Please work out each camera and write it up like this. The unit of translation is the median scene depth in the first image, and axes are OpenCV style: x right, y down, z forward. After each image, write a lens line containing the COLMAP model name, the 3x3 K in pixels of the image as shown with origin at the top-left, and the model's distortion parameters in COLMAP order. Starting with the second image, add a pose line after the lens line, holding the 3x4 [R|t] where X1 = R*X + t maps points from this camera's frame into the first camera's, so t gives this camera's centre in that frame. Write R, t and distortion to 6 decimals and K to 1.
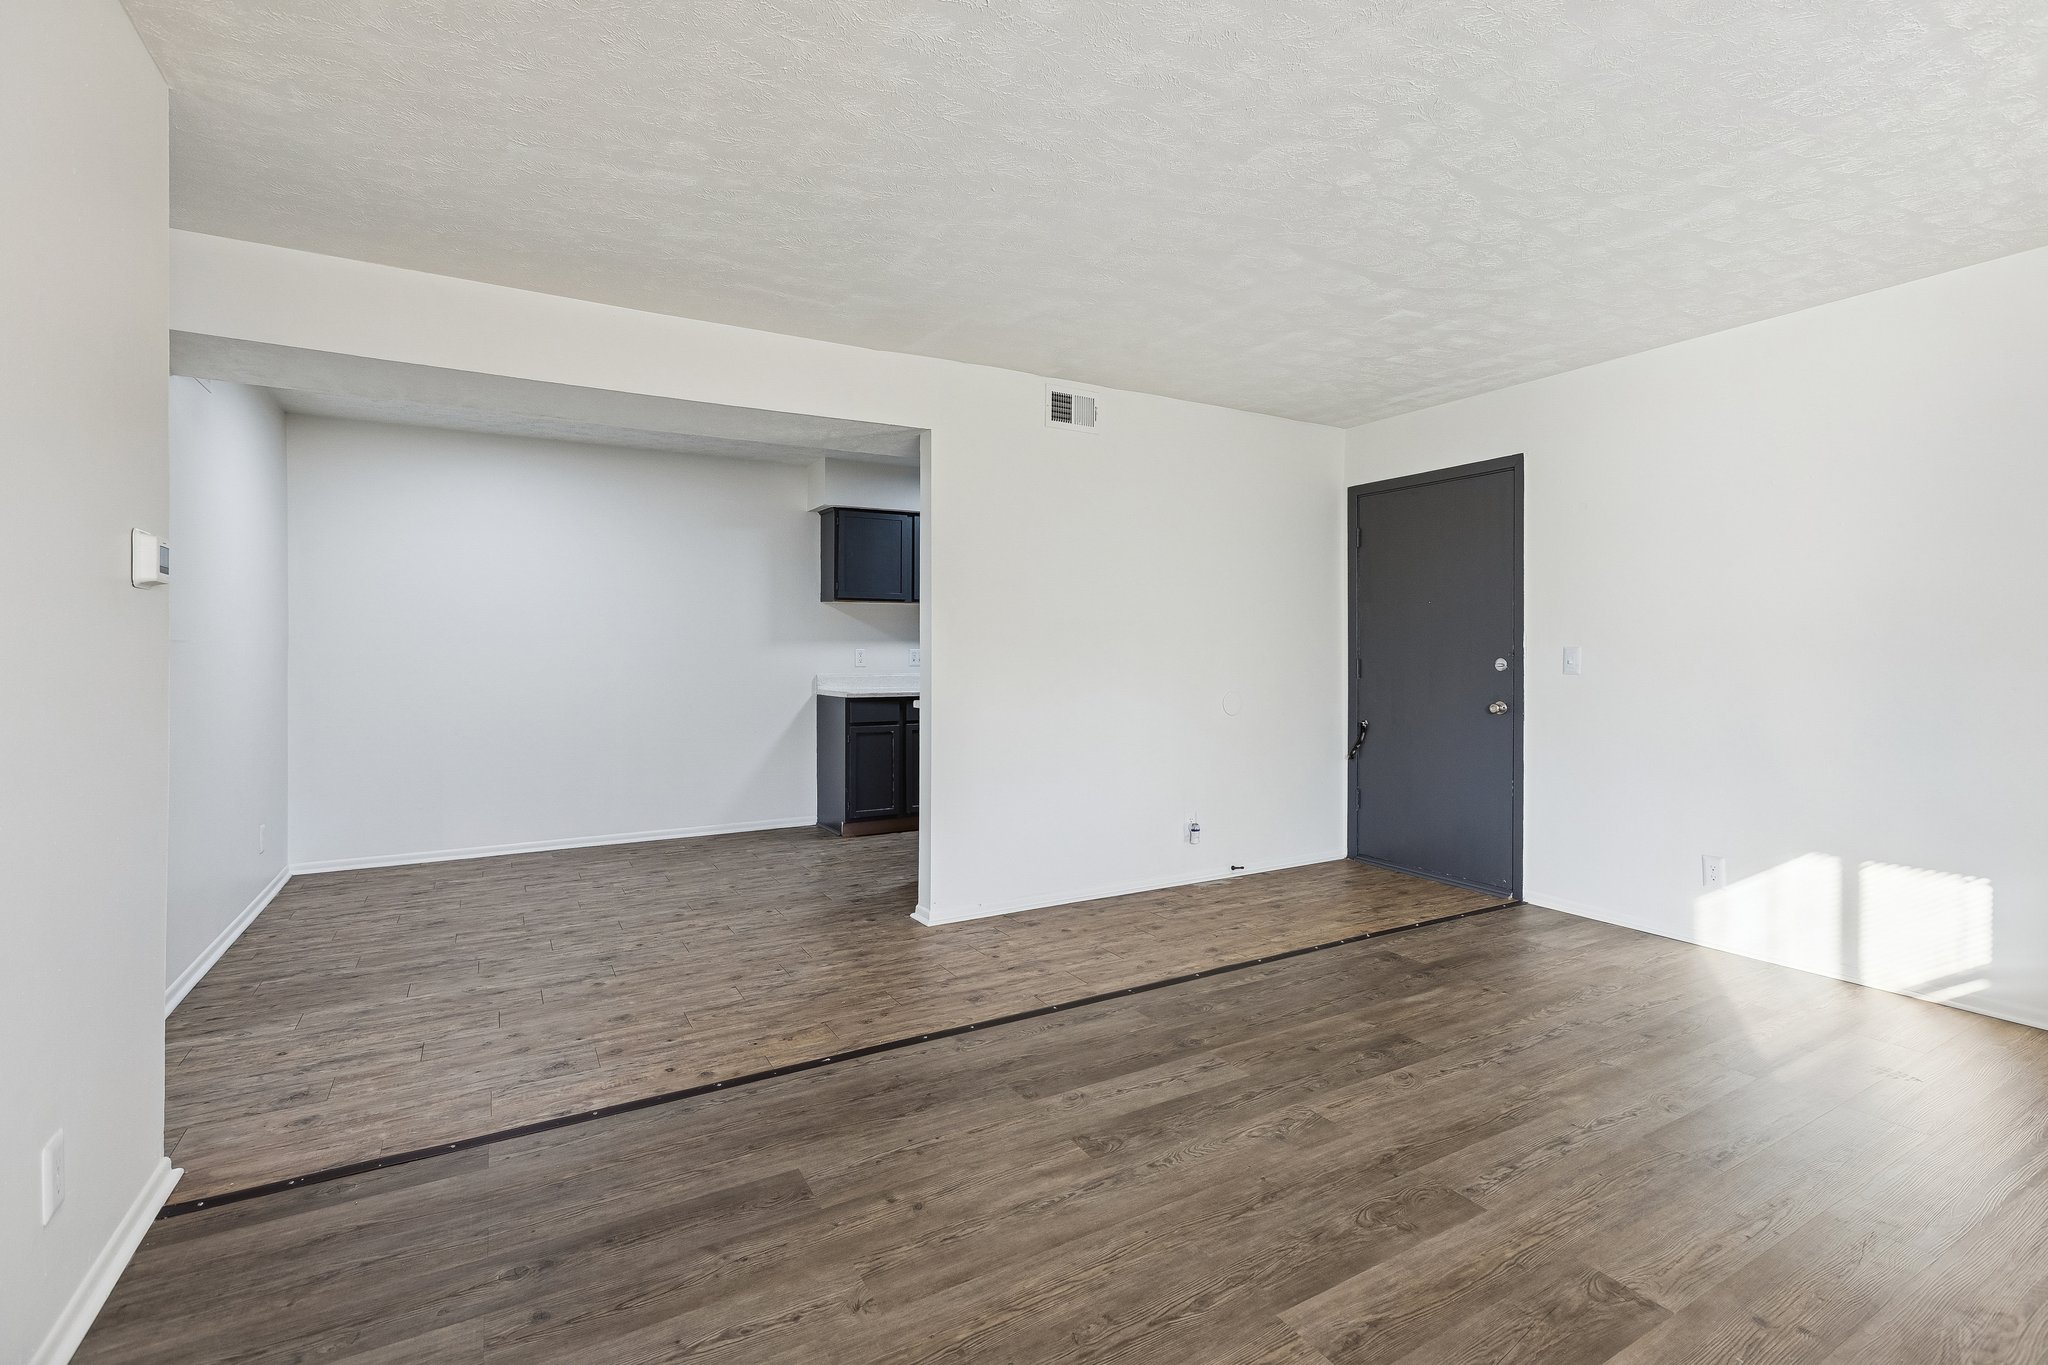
lens RADIAL K [[920.6, 0, 1027.1], [0, 920.6, 670.6], [0, 0, 1]] dist [0.001947, -0.002598]
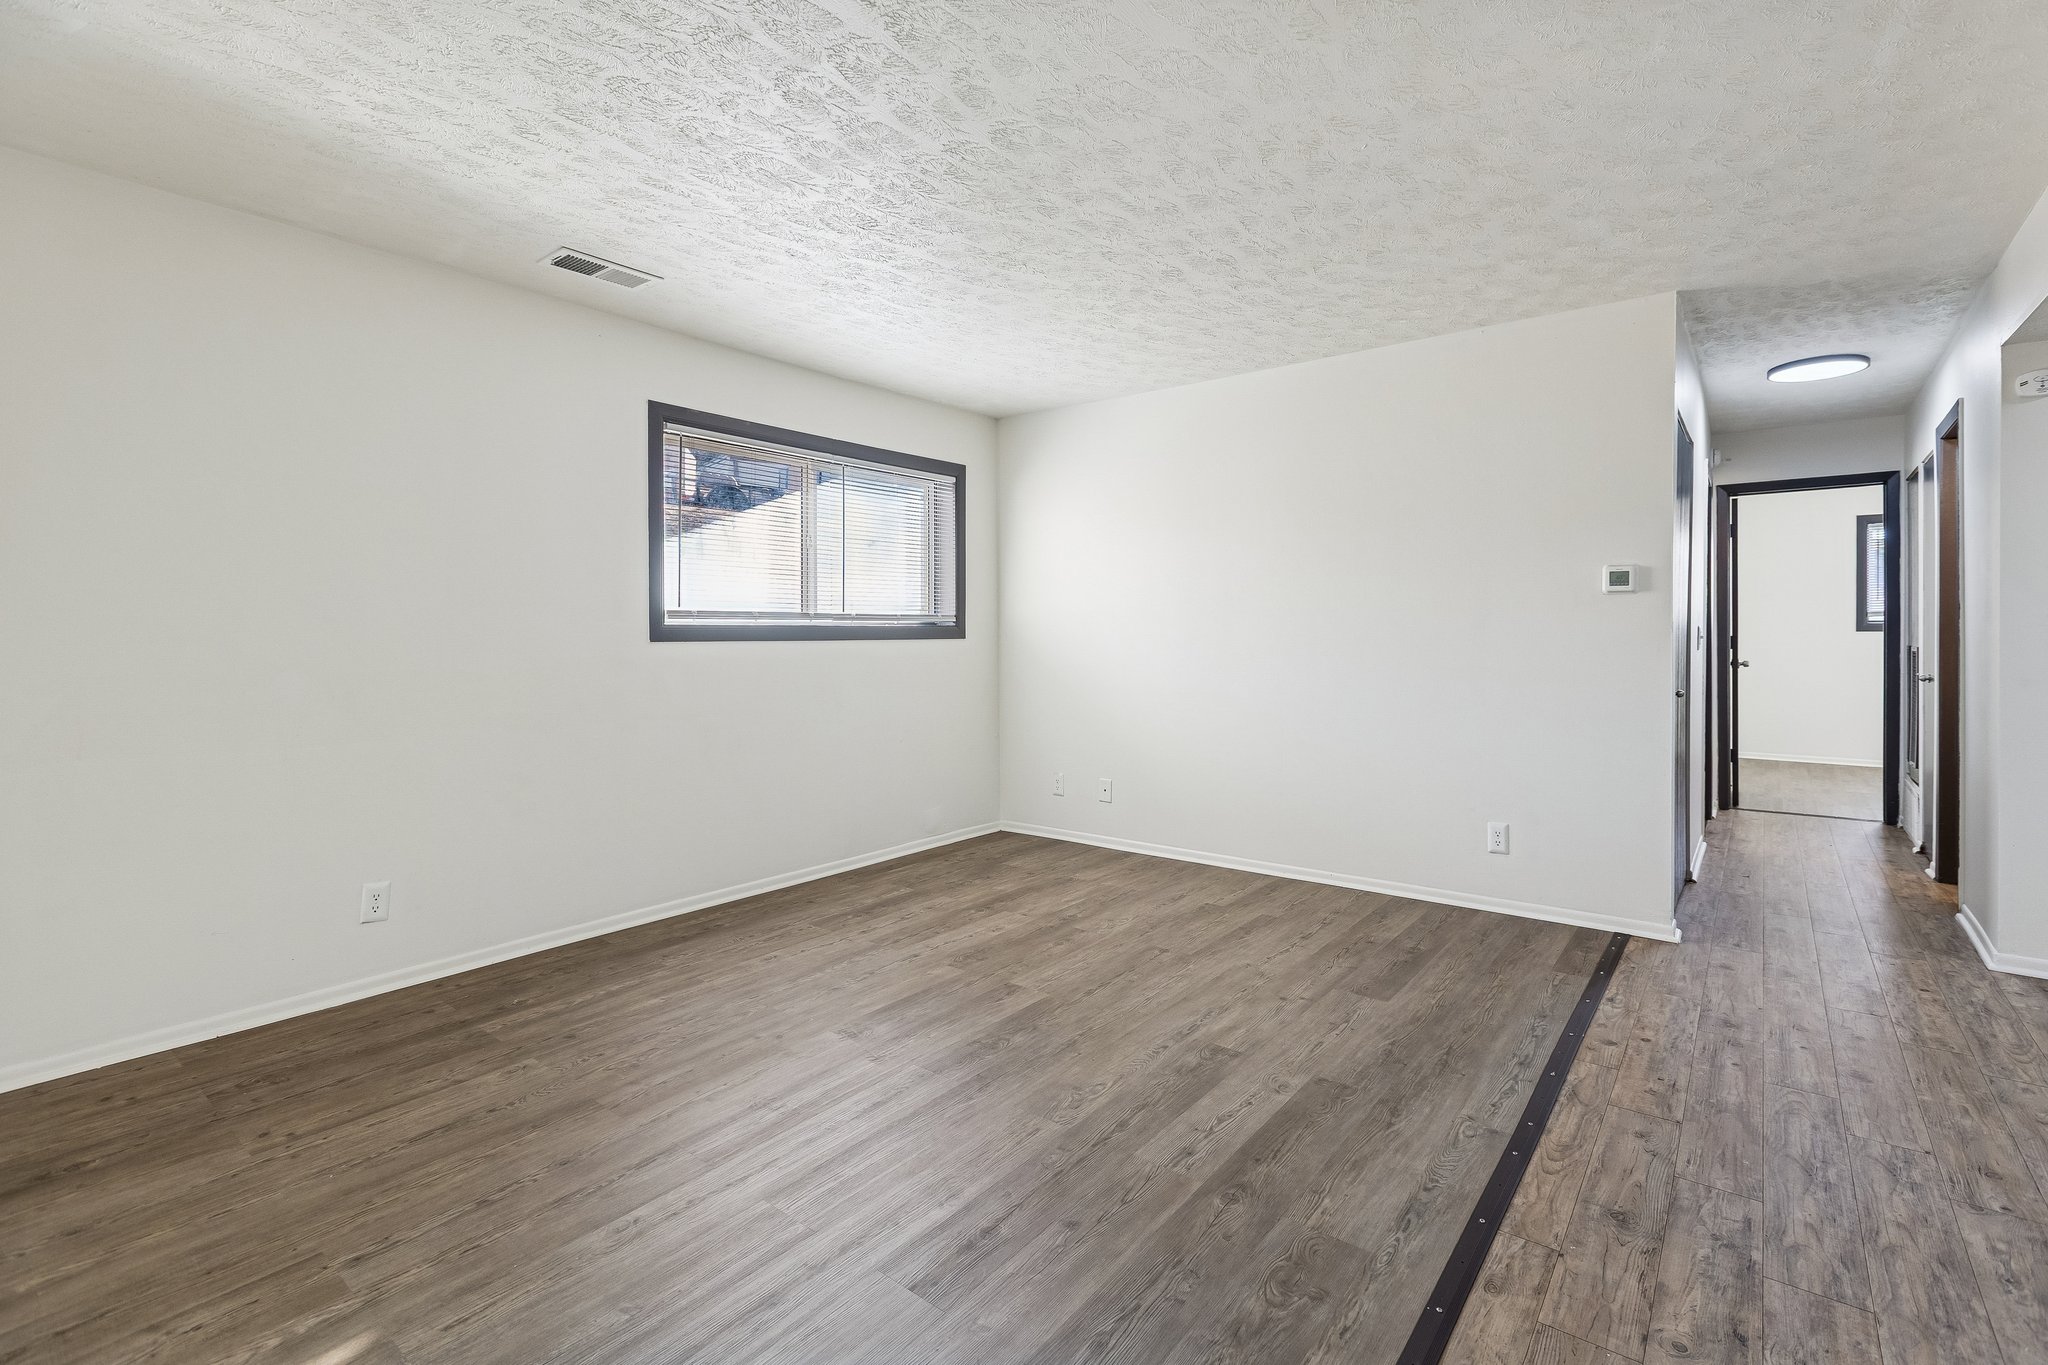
lens RADIAL K [[920.6, 0, 1048.3], [0, 920.6, 638.7], [0, 0, 1]] dist [0.001947, -0.002598]
pose [[-0.924944, 0.009755, -0.379978, 0.540999], [-0.001287, 0.999585, 0.028793, -0.033555], [0.380101, 0.027121, -0.924547, 1.501577]]
